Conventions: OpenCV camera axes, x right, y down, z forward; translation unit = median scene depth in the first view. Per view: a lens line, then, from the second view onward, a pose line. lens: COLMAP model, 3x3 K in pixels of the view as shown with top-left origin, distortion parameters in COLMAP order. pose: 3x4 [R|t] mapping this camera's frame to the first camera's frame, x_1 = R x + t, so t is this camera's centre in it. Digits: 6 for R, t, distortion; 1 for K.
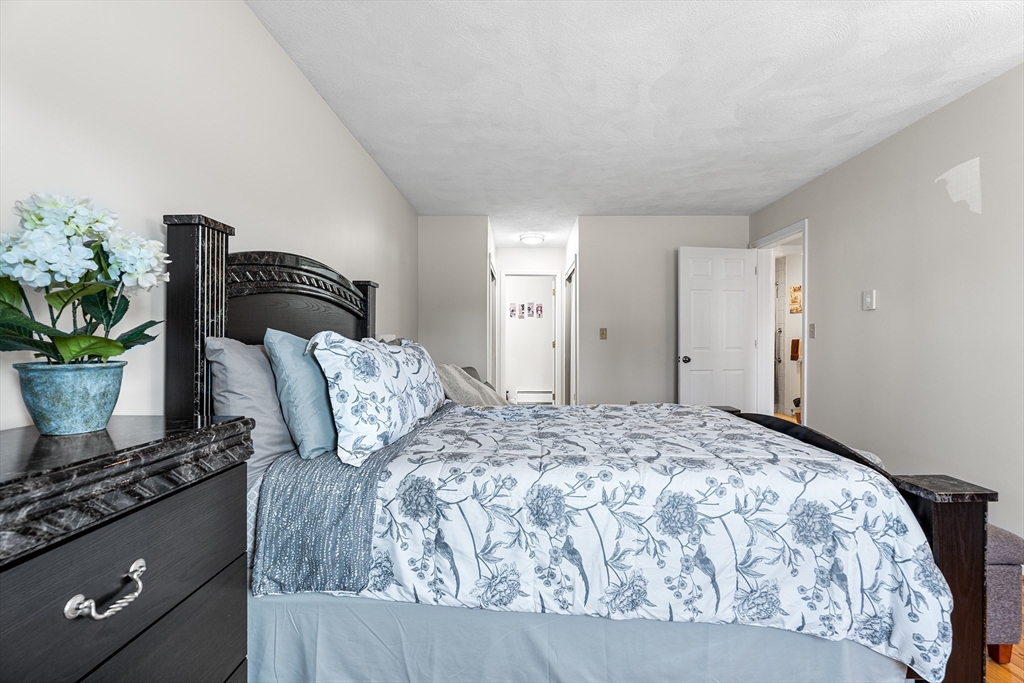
lens RADIAL K [[474.6, 0, 516.3], [0, 474.6, 342.9], [0, 0, 1]] dist [-0.012357, 0.005419]
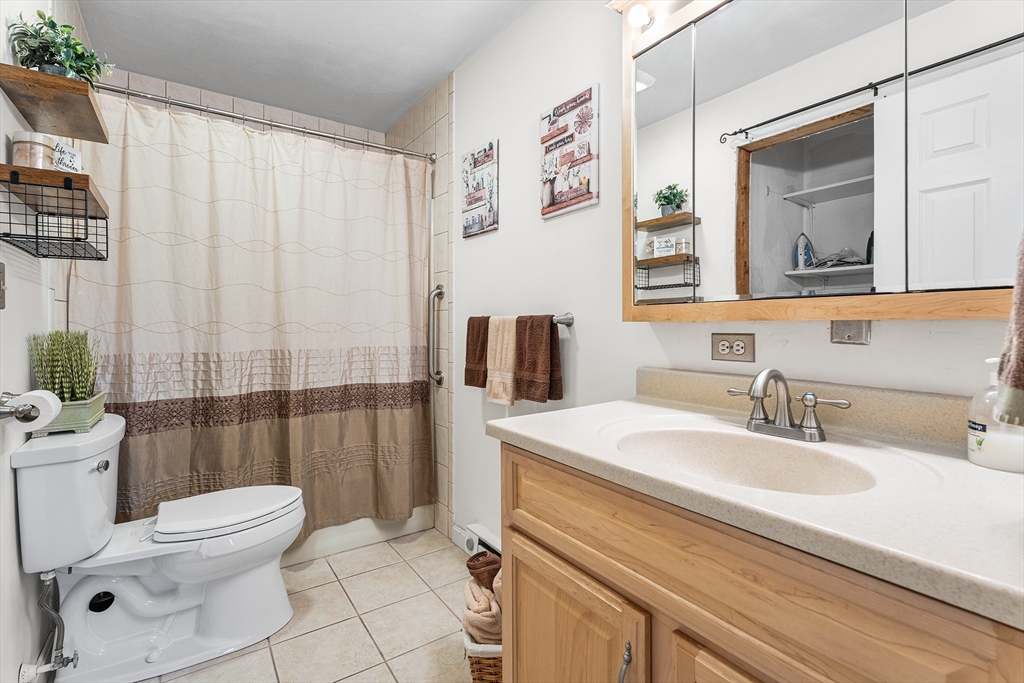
lens RADIAL K [[474.6, 0, 510.0], [0, 474.6, 336.0], [0, 0, 1]] dist [-0.012357, 0.005419]
pose [[0.825041, -0.012126, 0.564942, 0.426317], [0.007717, 0.999918, 0.010191, 0.002750], [-0.565020, -0.004048, 0.825067, 0.723608]]
